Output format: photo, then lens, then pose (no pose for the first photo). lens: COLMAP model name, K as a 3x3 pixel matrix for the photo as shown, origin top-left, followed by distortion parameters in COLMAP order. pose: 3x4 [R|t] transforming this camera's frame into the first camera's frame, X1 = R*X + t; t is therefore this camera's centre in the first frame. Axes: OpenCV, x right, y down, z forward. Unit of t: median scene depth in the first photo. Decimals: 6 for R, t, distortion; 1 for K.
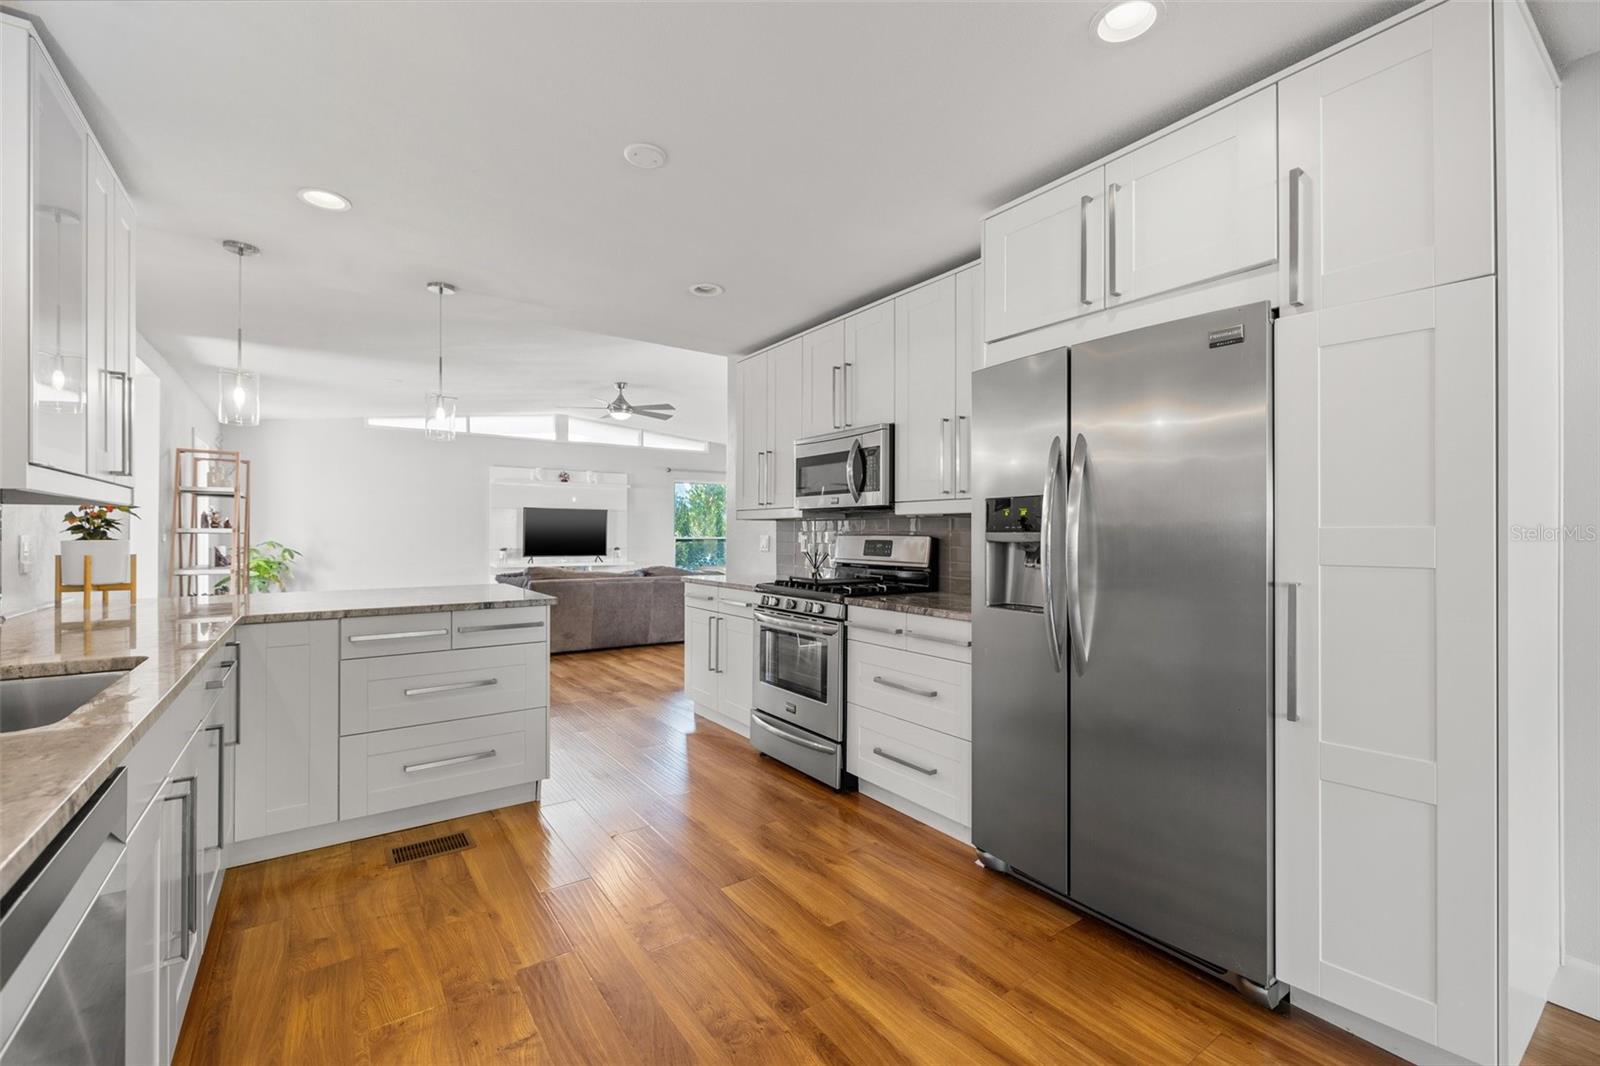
lens RADIAL K [[665.9, 0, 781.3], [0, 665.9, 530.5], [0, 0, 1]] dist [0.000551, 0.000067]
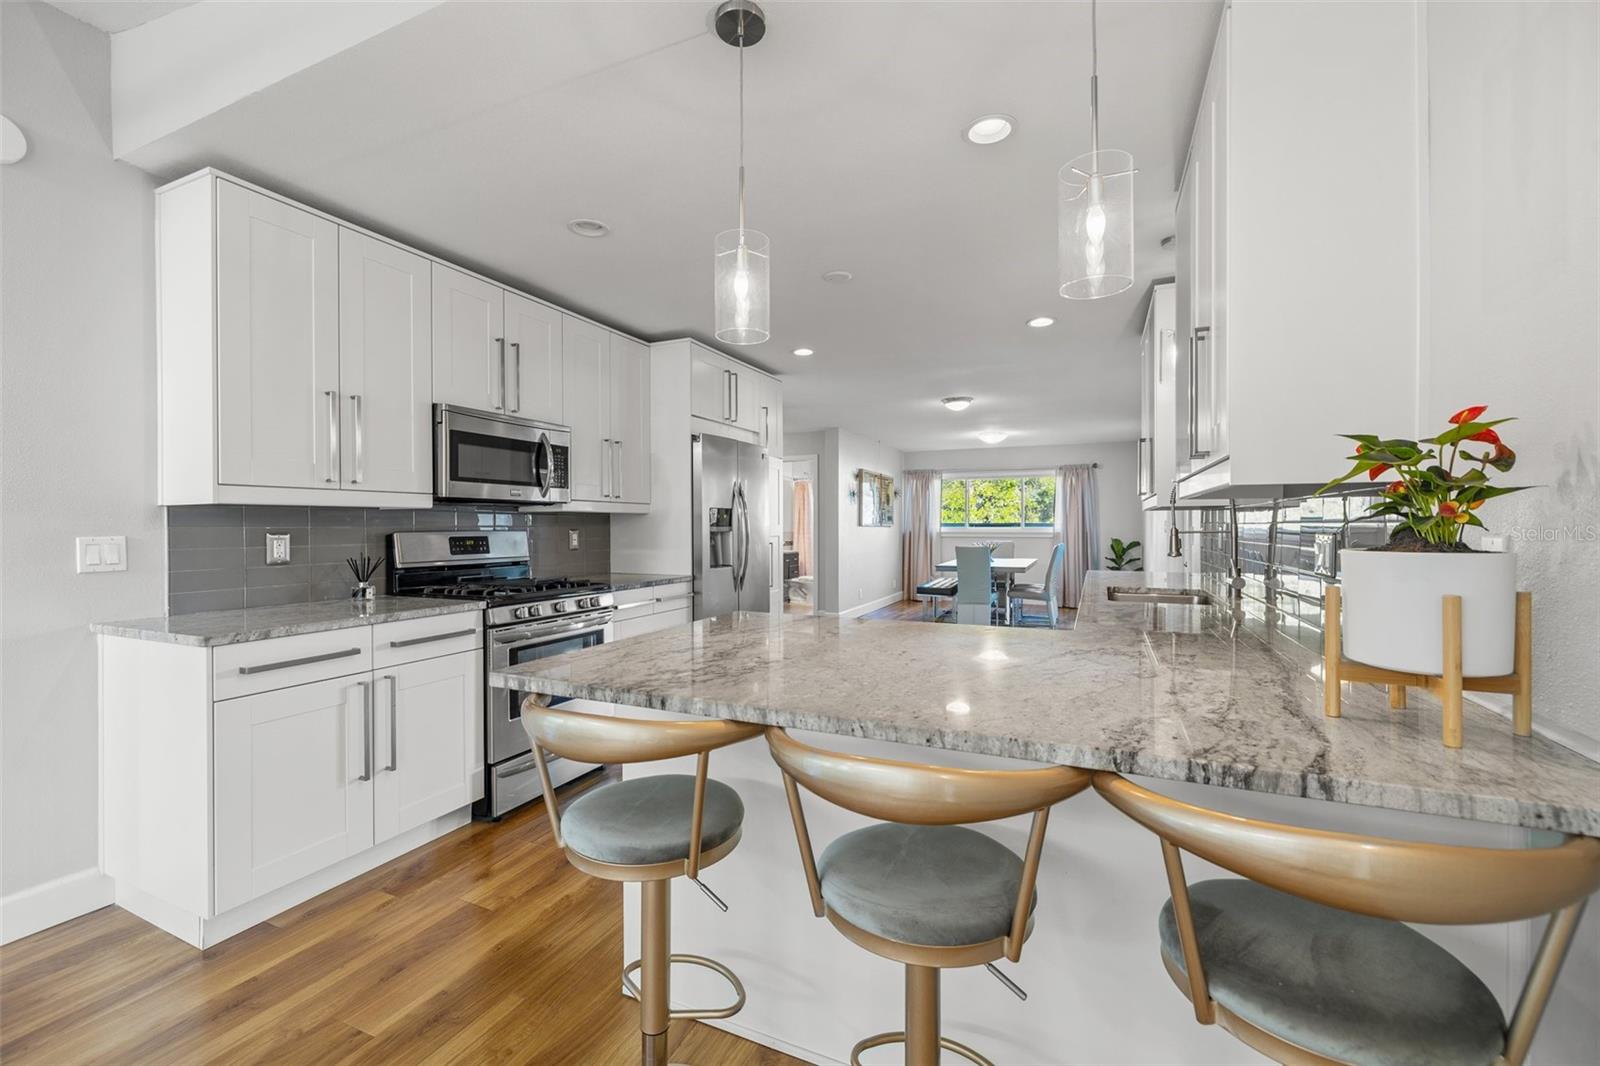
lens RADIAL K [[673.8, 0, 793.7], [0, 673.8, 529.6], [0, 0, 1]] dist [-0.000915, -0.000083]
pose [[-0.518212, -0.004091, 0.855242, -0.438197], [0.001601, 0.999982, 0.005753, 0.000308], [-0.855251, 0.004350, -0.518196, 0.563471]]
